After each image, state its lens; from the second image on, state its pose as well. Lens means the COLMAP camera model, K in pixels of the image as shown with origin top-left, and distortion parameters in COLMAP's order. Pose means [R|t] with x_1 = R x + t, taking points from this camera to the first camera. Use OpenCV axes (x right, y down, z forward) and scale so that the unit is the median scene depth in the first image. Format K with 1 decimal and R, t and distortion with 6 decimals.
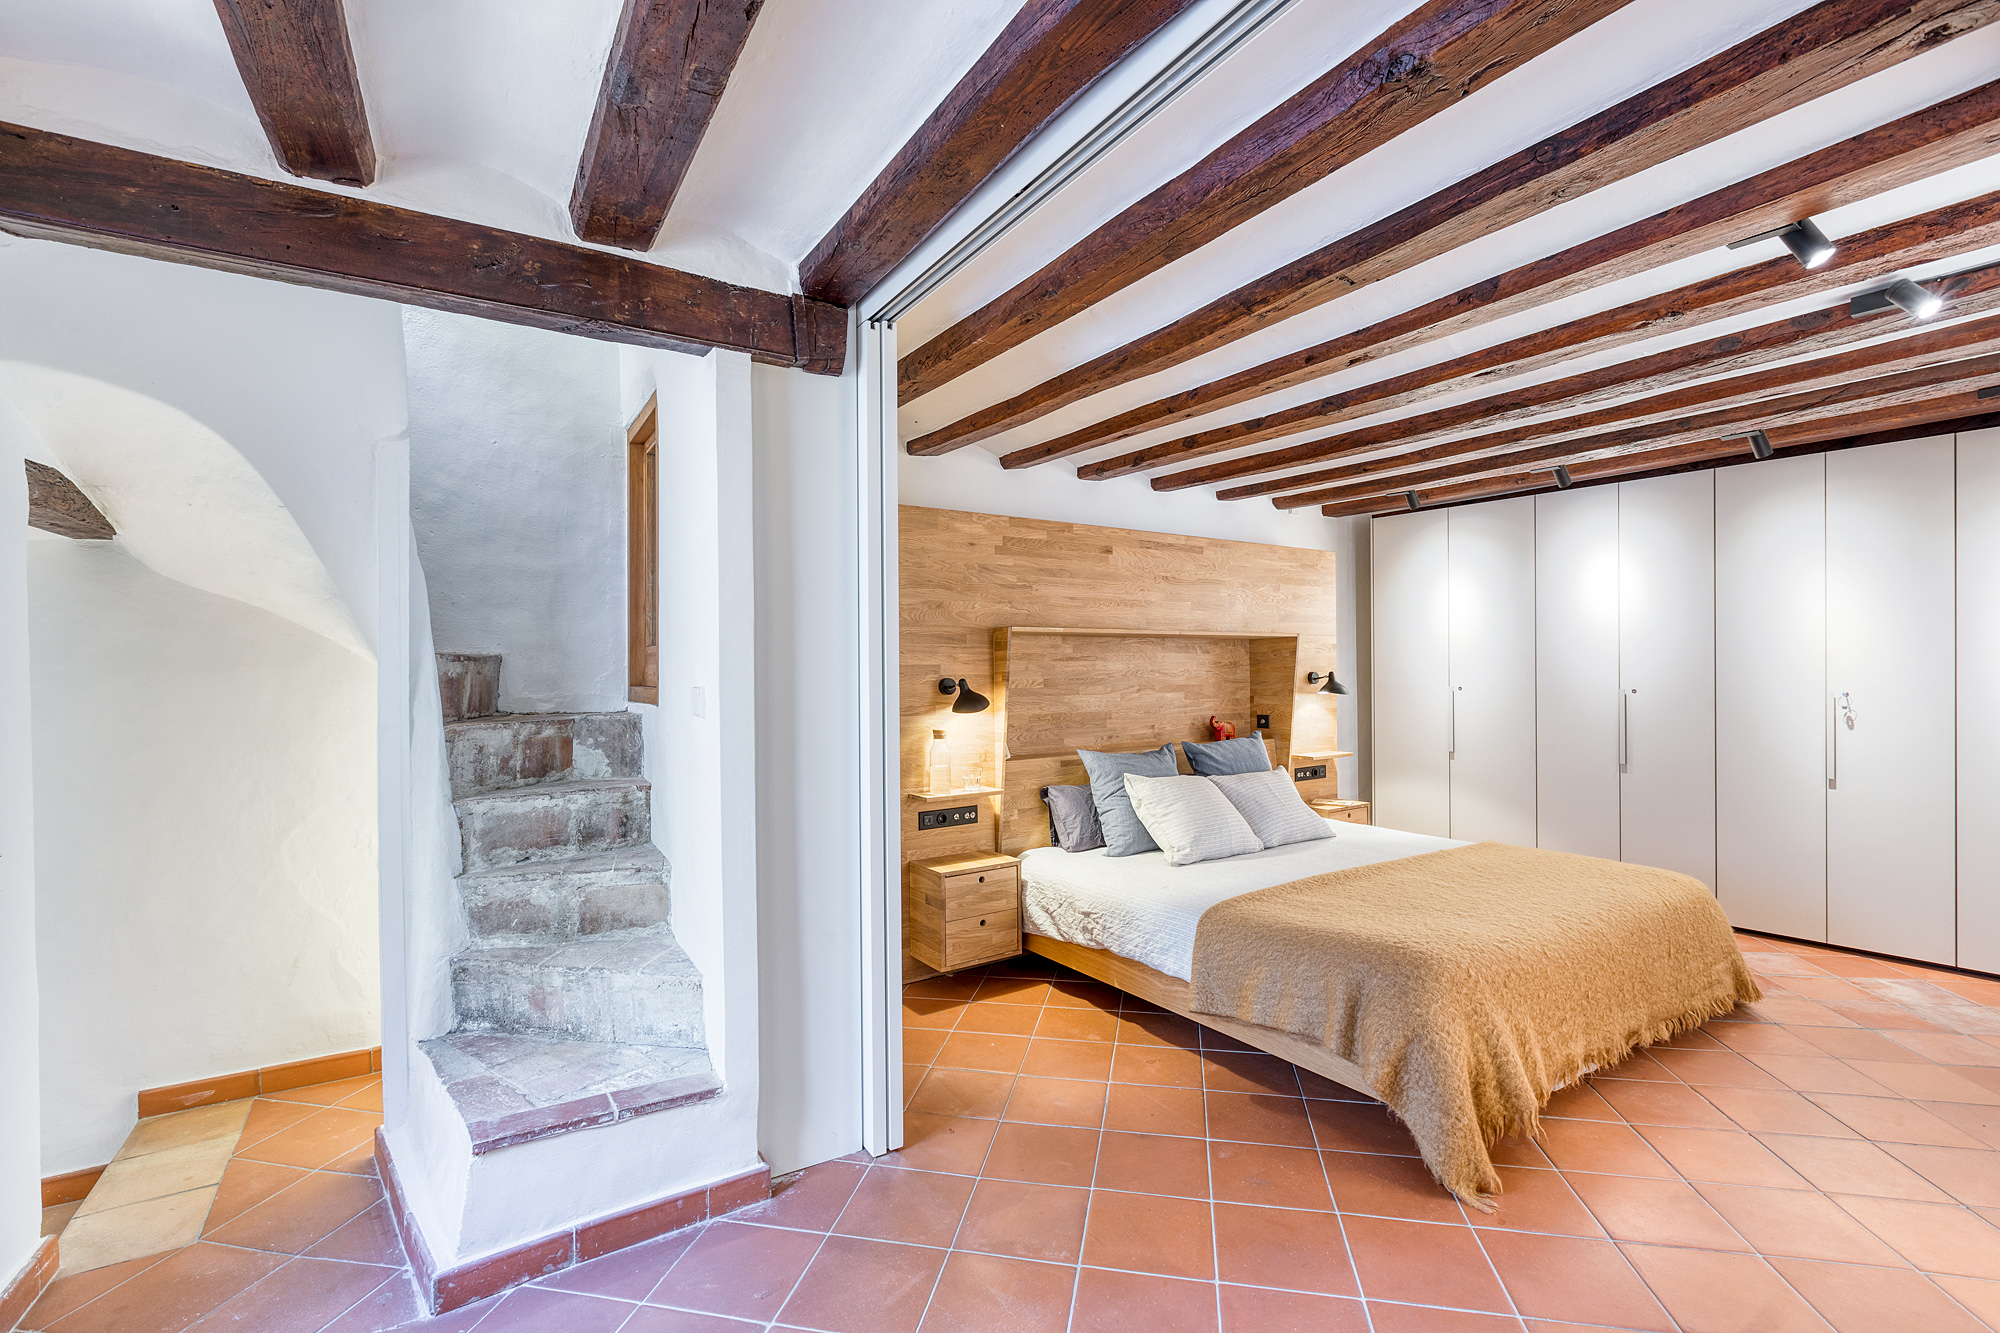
lens RADIAL K [[899.2, 0, 1005.4], [0, 899.2, 679.5], [0, 0, 1]] dist [0.001266, -0.000580]
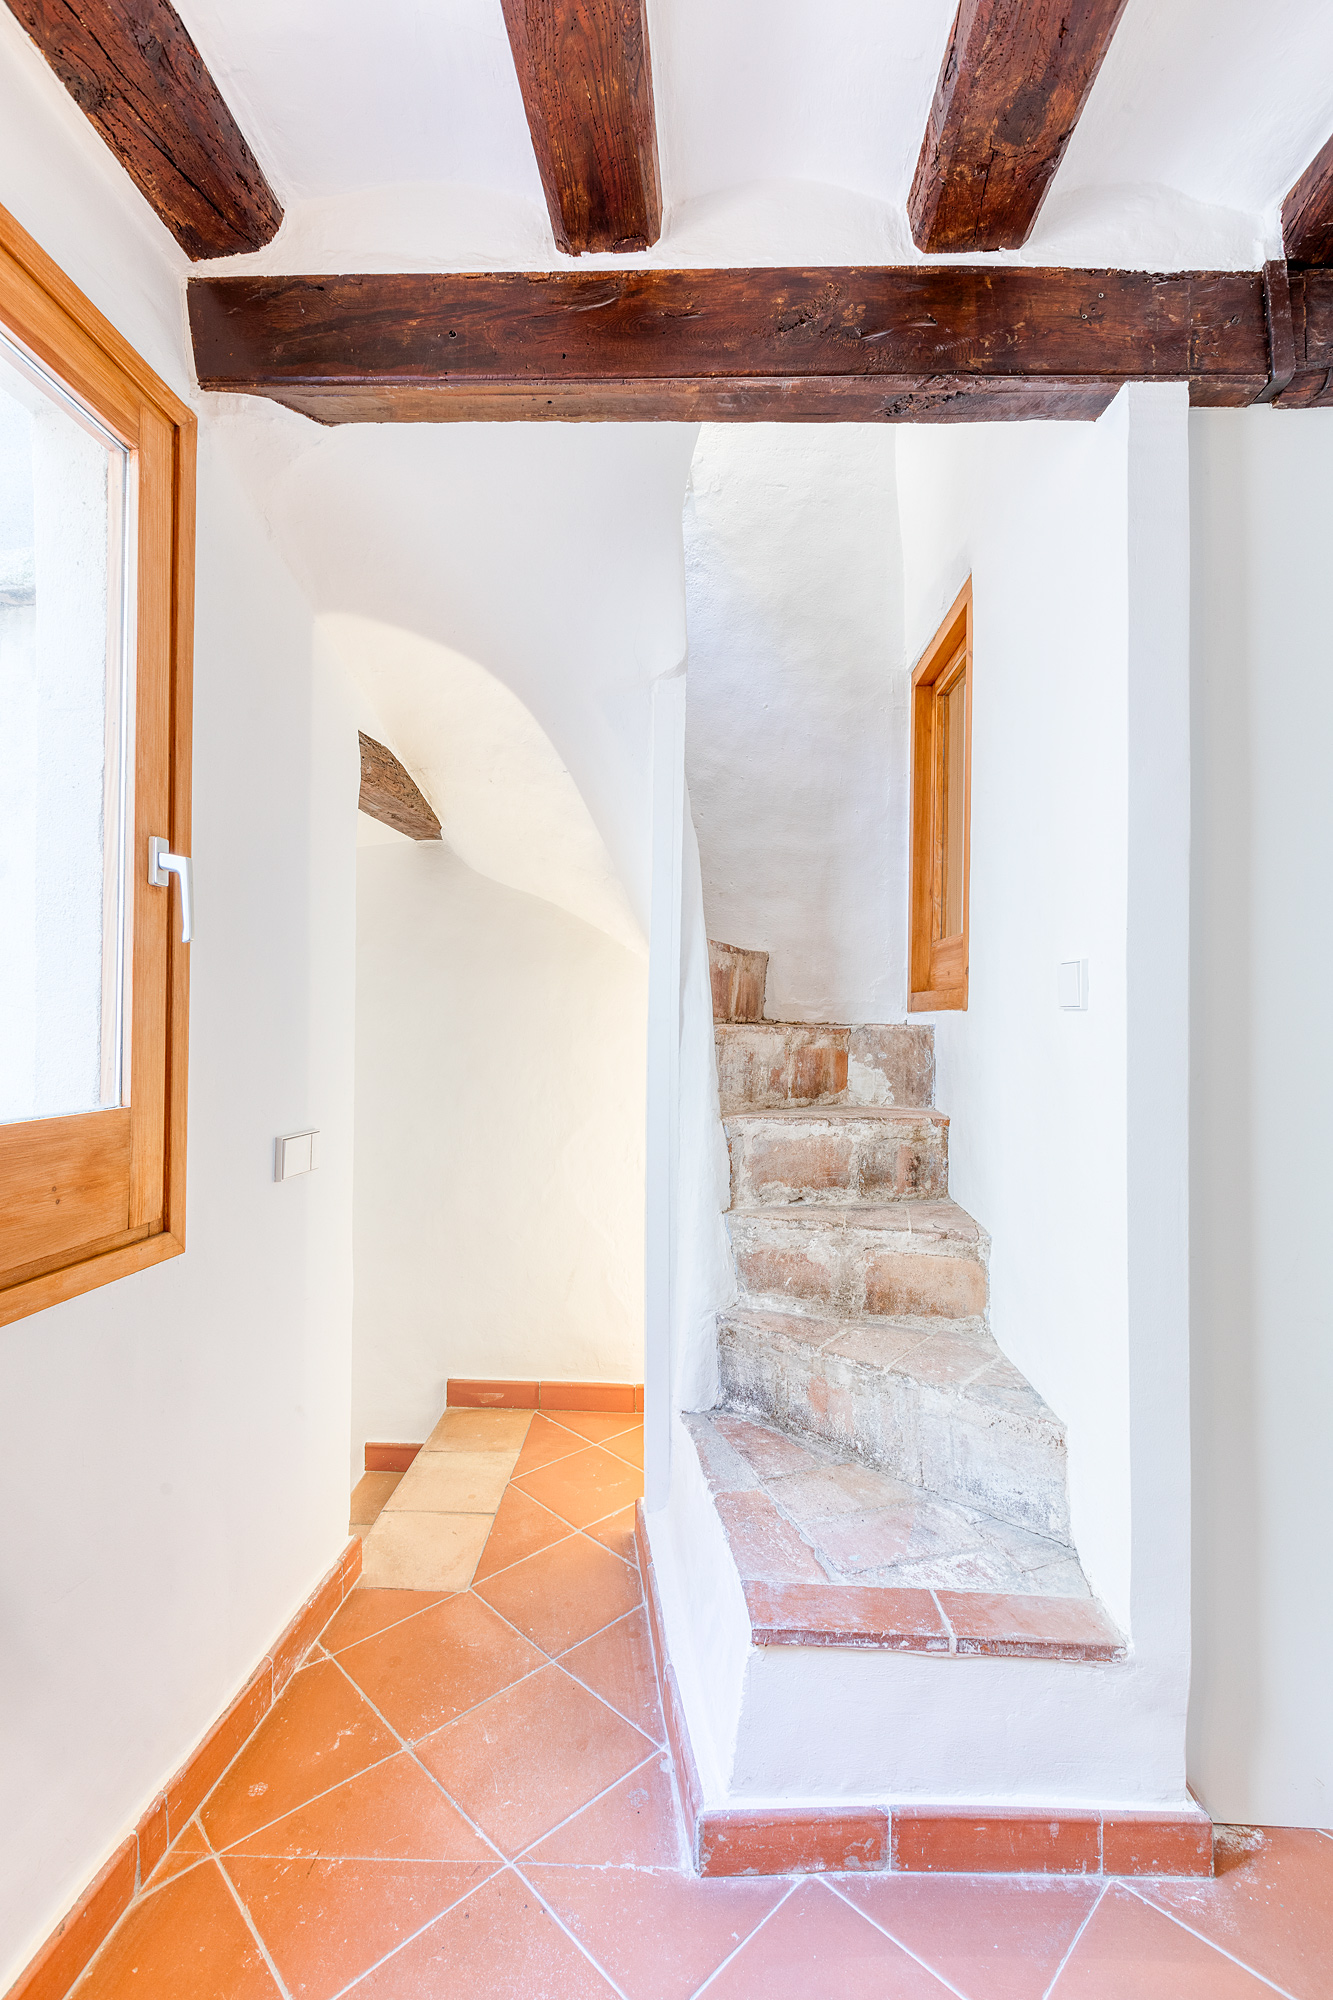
lens RADIAL K [[911.8, 0, 635.4], [0, 911.8, 1008.3], [0, 0, 1]] dist [-0.001534, -0.000178]
pose [[0.811880, 0.008411, -0.583764, -0.207493], [-0.020739, 0.999681, -0.014440, 0.052684], [0.583456, 0.023830, 0.811795, 0.297671]]
